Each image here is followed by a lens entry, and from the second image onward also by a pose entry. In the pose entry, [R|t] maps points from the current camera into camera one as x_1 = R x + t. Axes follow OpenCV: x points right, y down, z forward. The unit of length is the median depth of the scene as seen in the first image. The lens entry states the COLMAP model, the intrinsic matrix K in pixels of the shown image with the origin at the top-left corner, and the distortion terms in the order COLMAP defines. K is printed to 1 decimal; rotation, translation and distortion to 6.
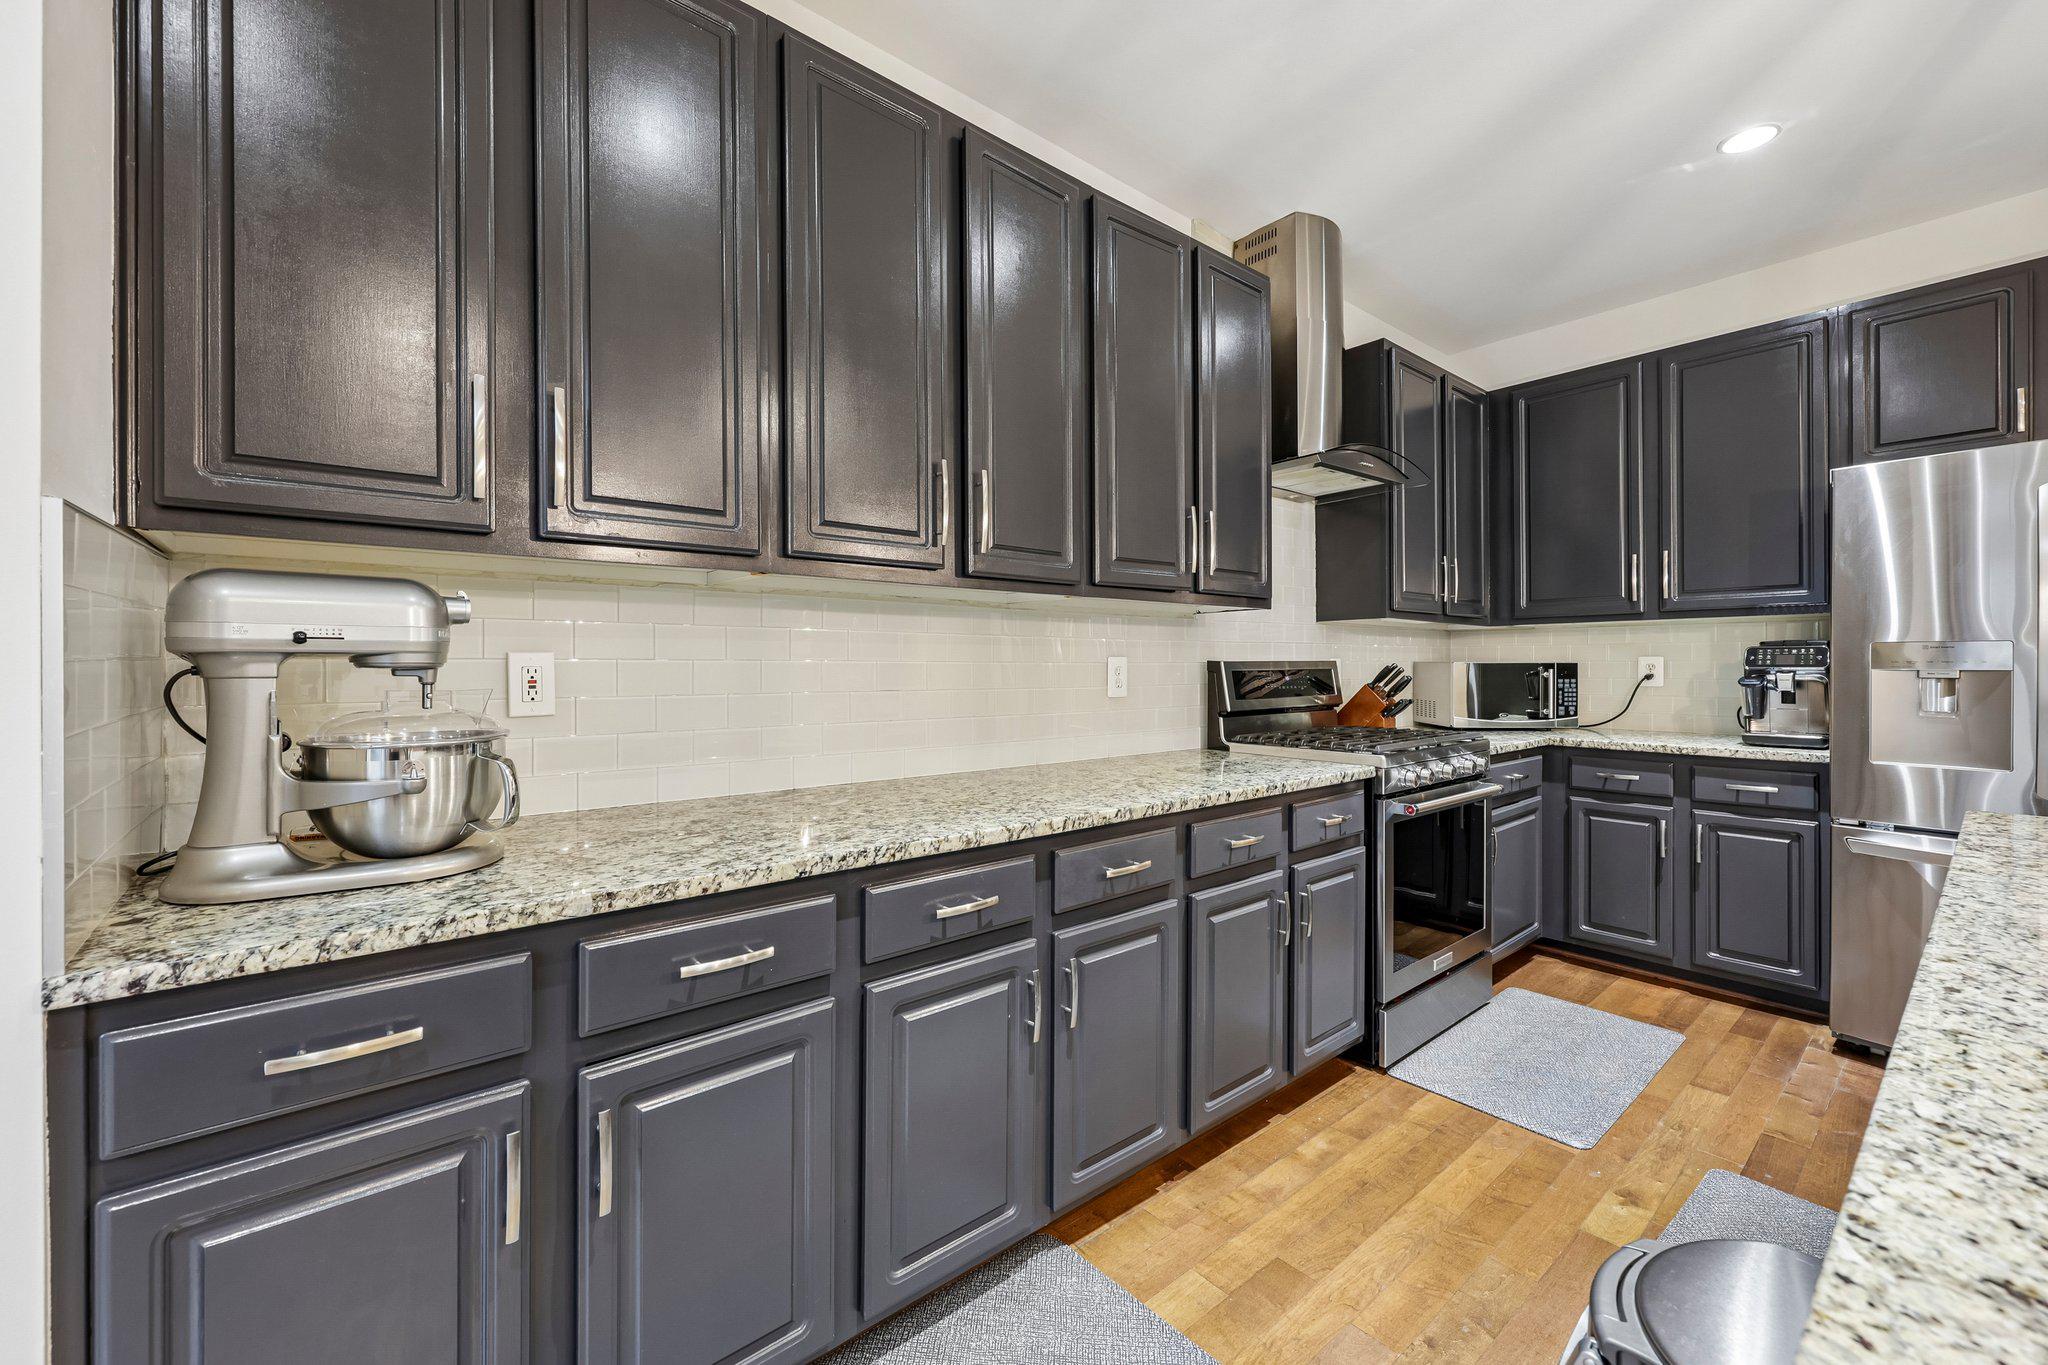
lens RADIAL K [[833.3, 0, 1019.5], [0, 833.3, 668.2], [0, 0, 1]] dist [0.001434, 0.000235]
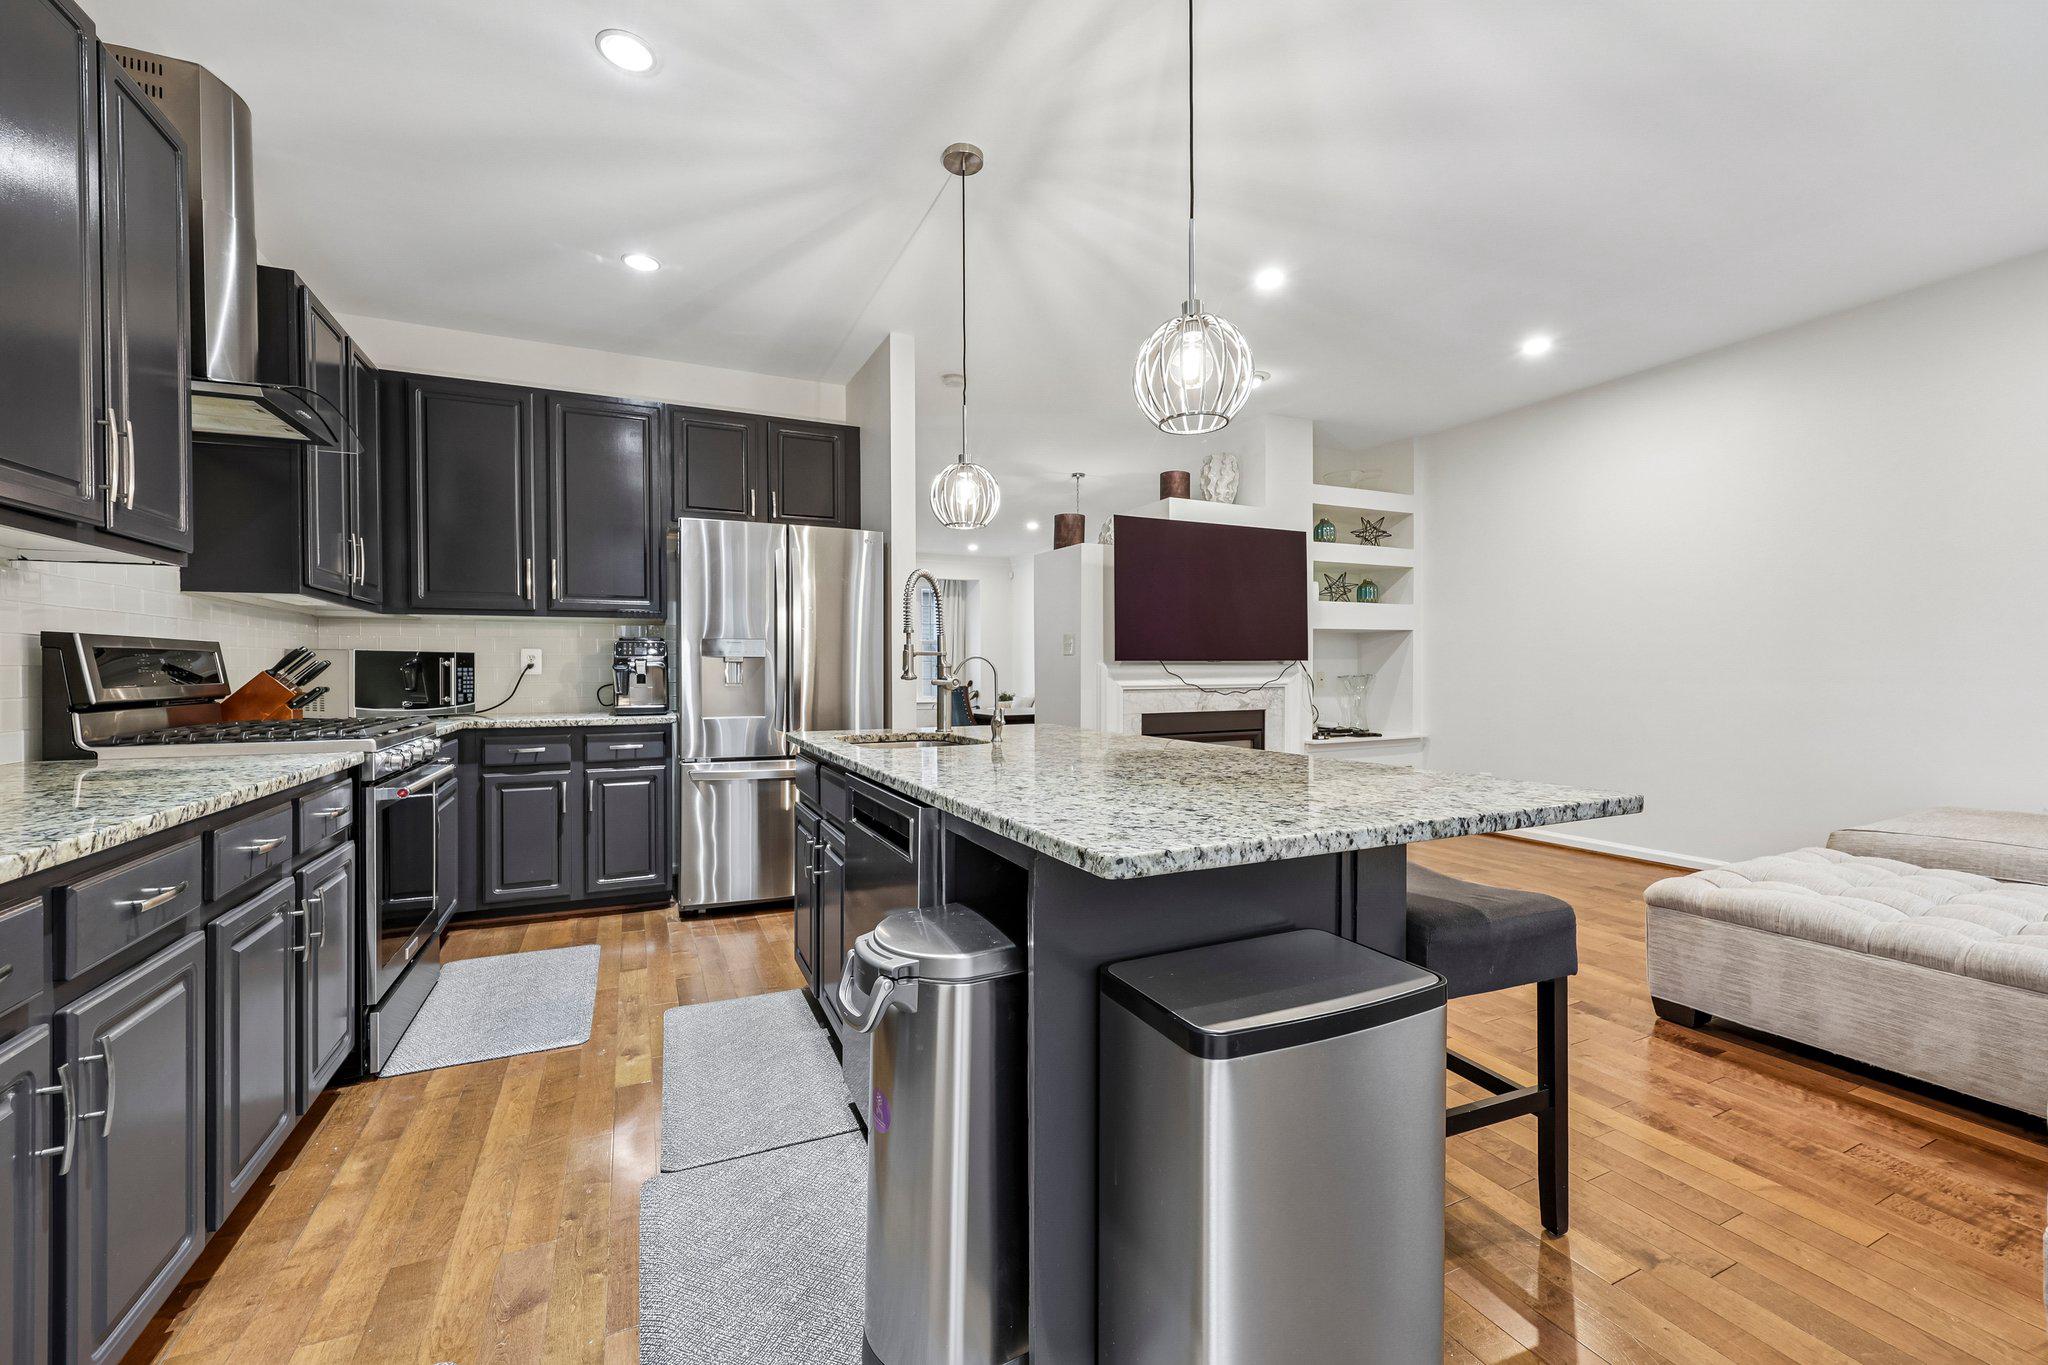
lens RADIAL K [[831.5, 0, 1024.0], [0, 831.5, 682.5], [0, 0, 1]] dist [-0.000091, -0.000033]
pose [[0.252368, -0.011225, 0.967566, -0.234680], [0.005851, 0.999932, 0.010075, 0.030994], [-0.967614, 0.003119, 0.252416, 0.051681]]
